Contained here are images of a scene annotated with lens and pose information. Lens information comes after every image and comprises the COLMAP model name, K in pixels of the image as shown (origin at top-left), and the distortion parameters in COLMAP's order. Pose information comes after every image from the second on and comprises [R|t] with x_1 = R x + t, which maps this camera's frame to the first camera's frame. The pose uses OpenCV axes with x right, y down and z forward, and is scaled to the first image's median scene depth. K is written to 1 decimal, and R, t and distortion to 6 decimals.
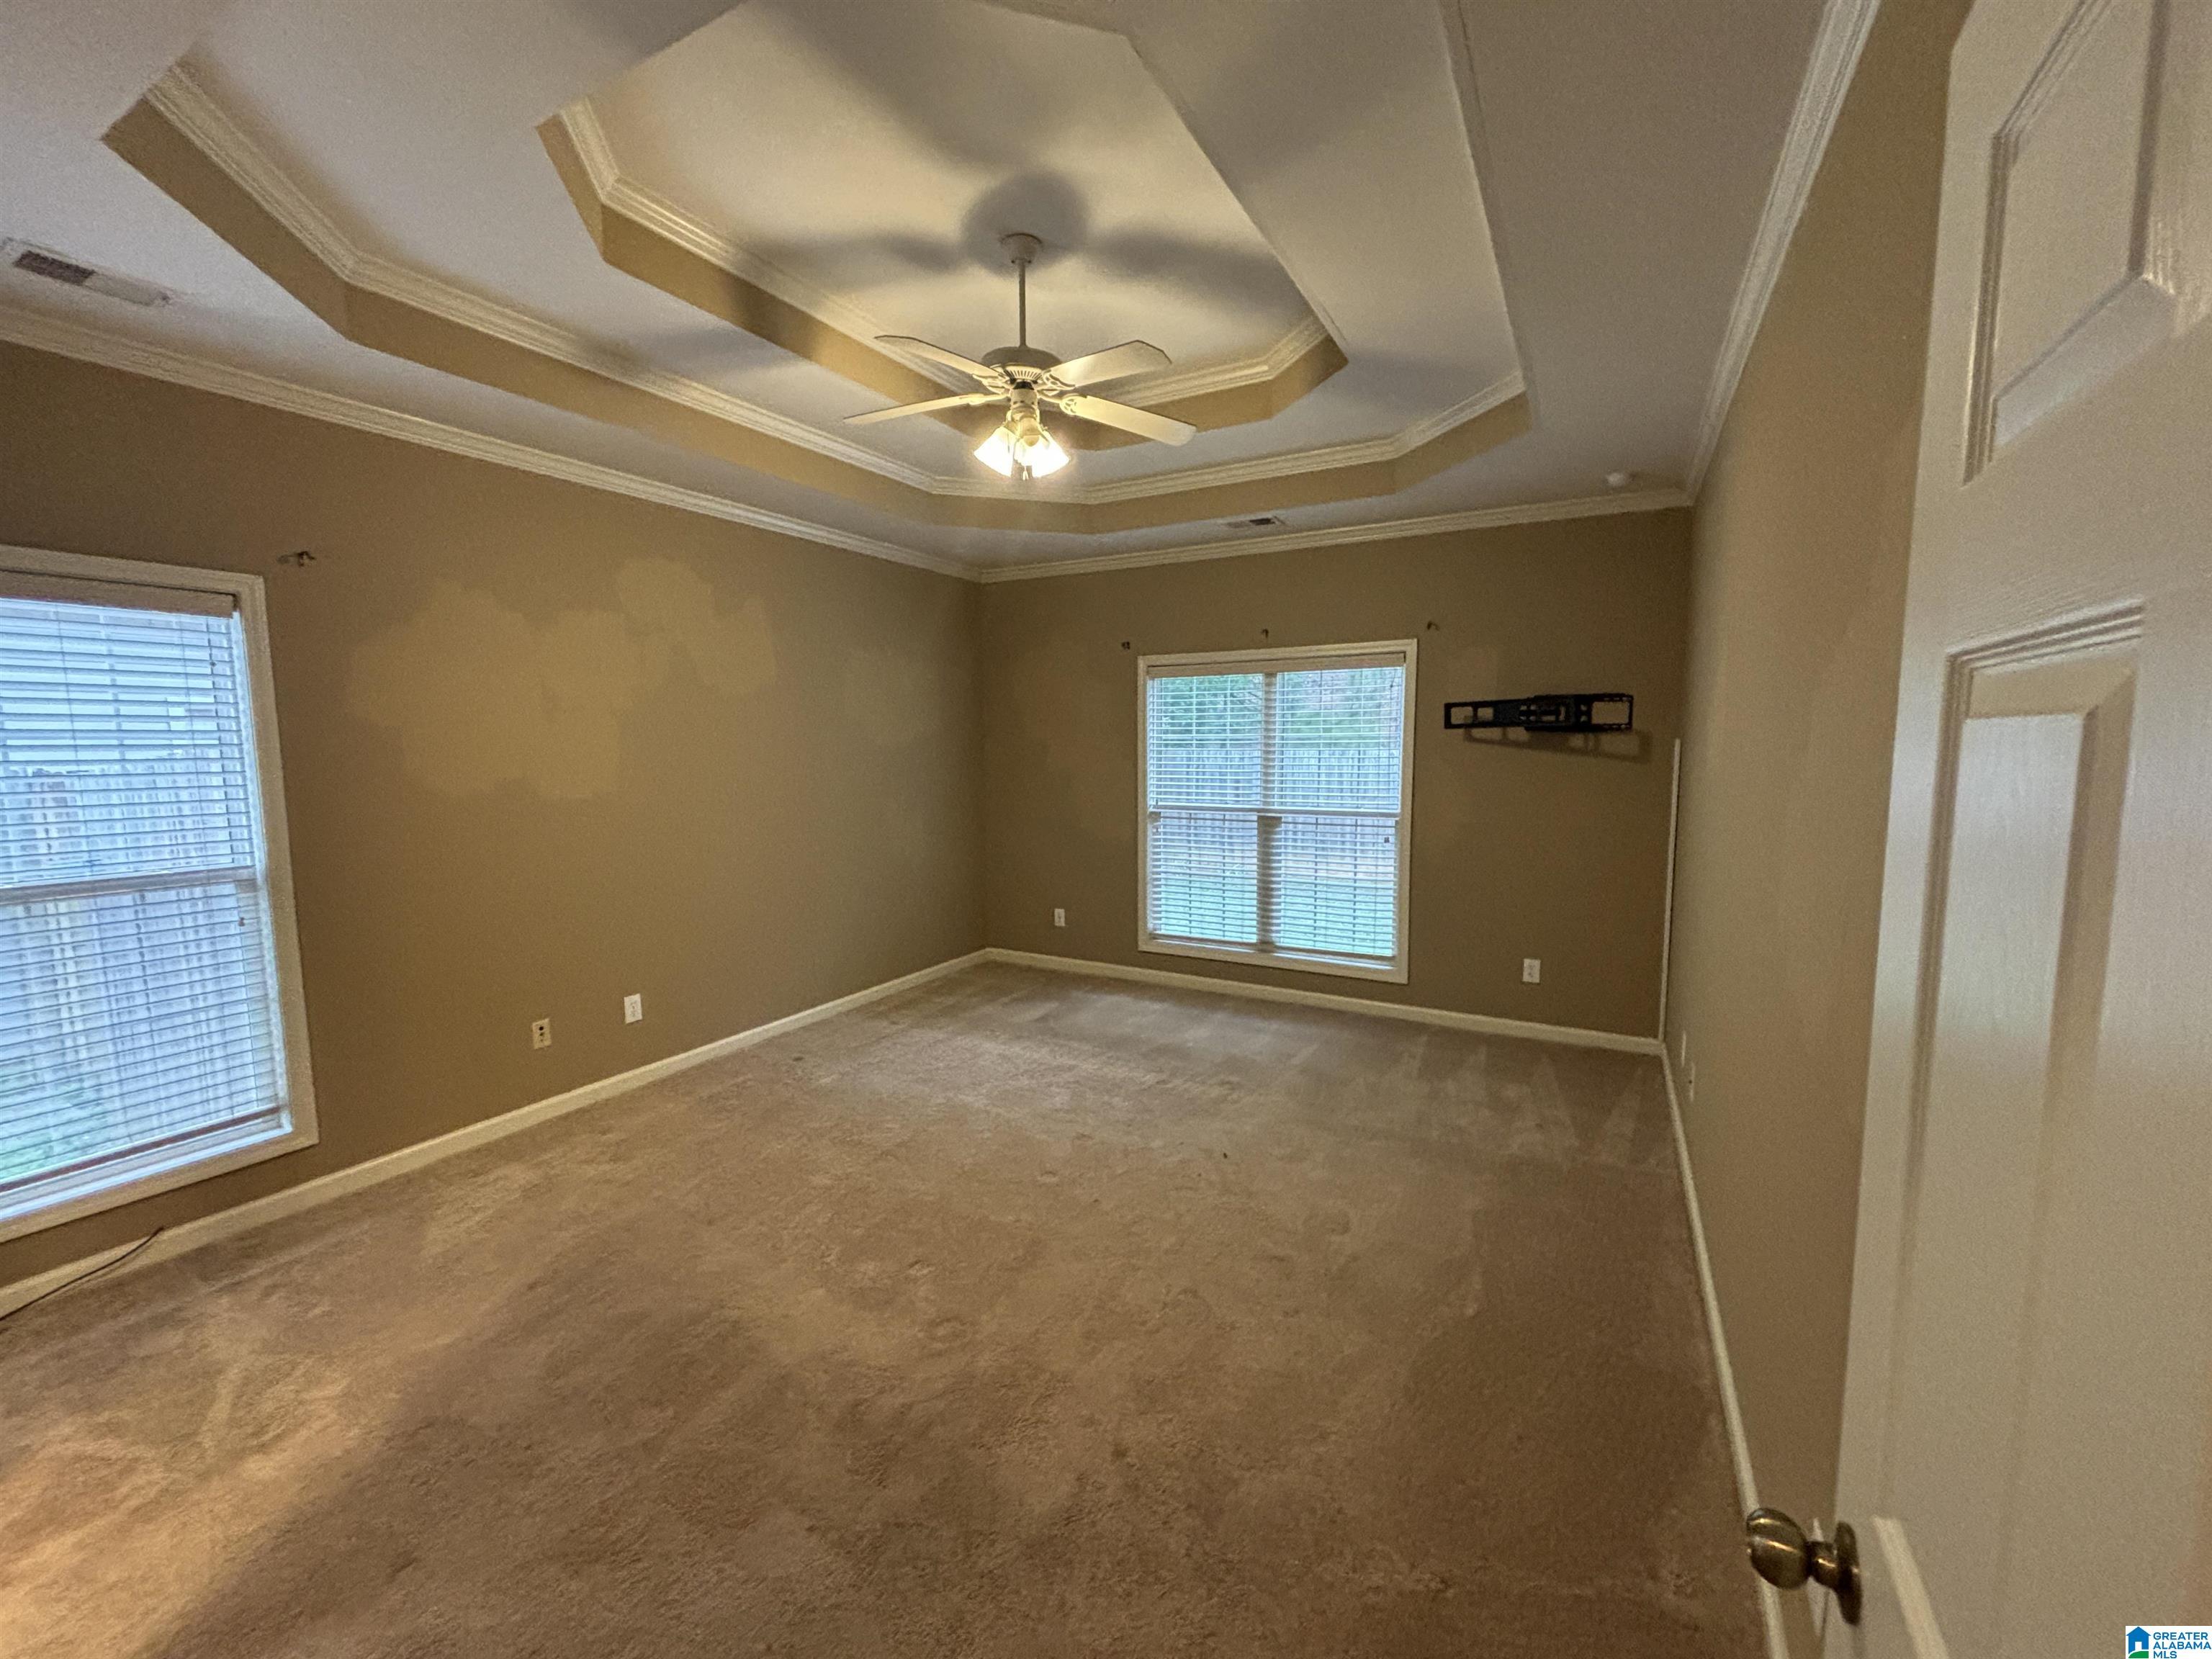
lens RADIAL K [[886.0, 0, 1113.1], [0, 886.0, 829.5], [0, 0, 1]] dist [0.004027, 0.000276]
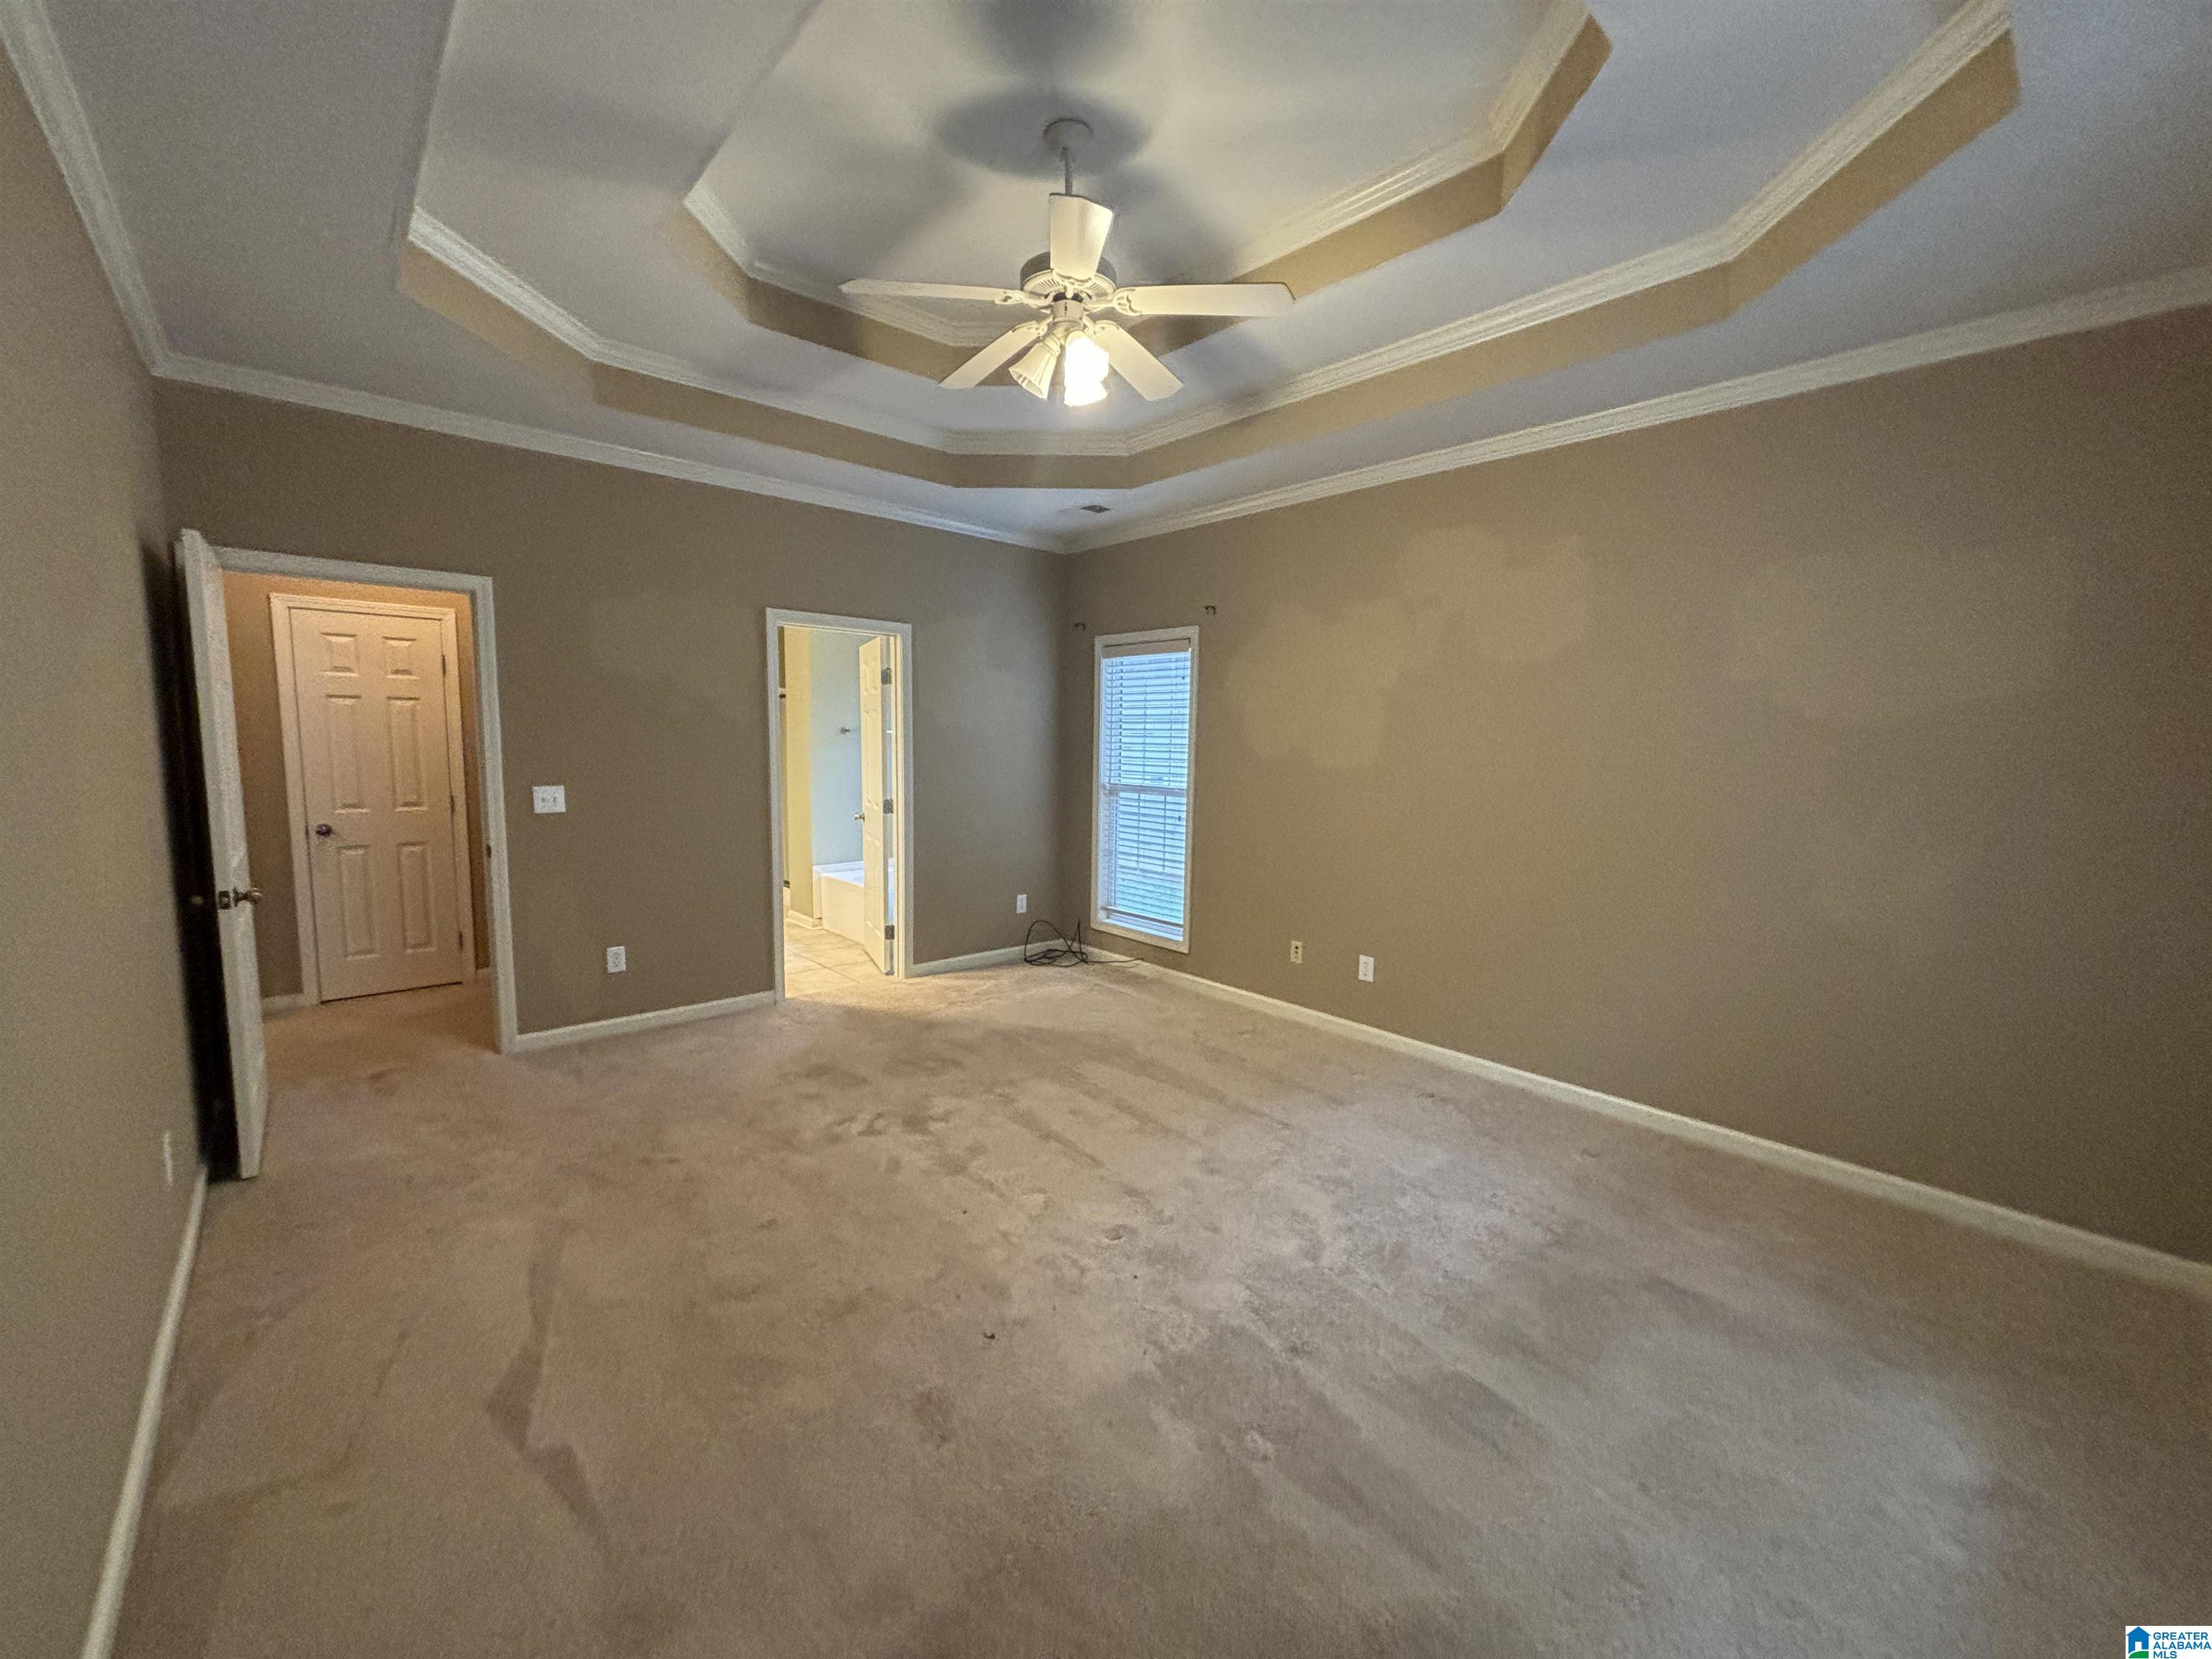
lens RADIAL K [[886.0, 0, 1110.8], [0, 886.0, 837.5], [0, 0, 1]] dist [0.004027, 0.000276]
pose [[-0.333522, 0.104702, -0.936910, 0.794064], [-0.110015, 0.982701, 0.148982, -0.115420], [0.936301, 0.152763, -0.316233, 1.472525]]
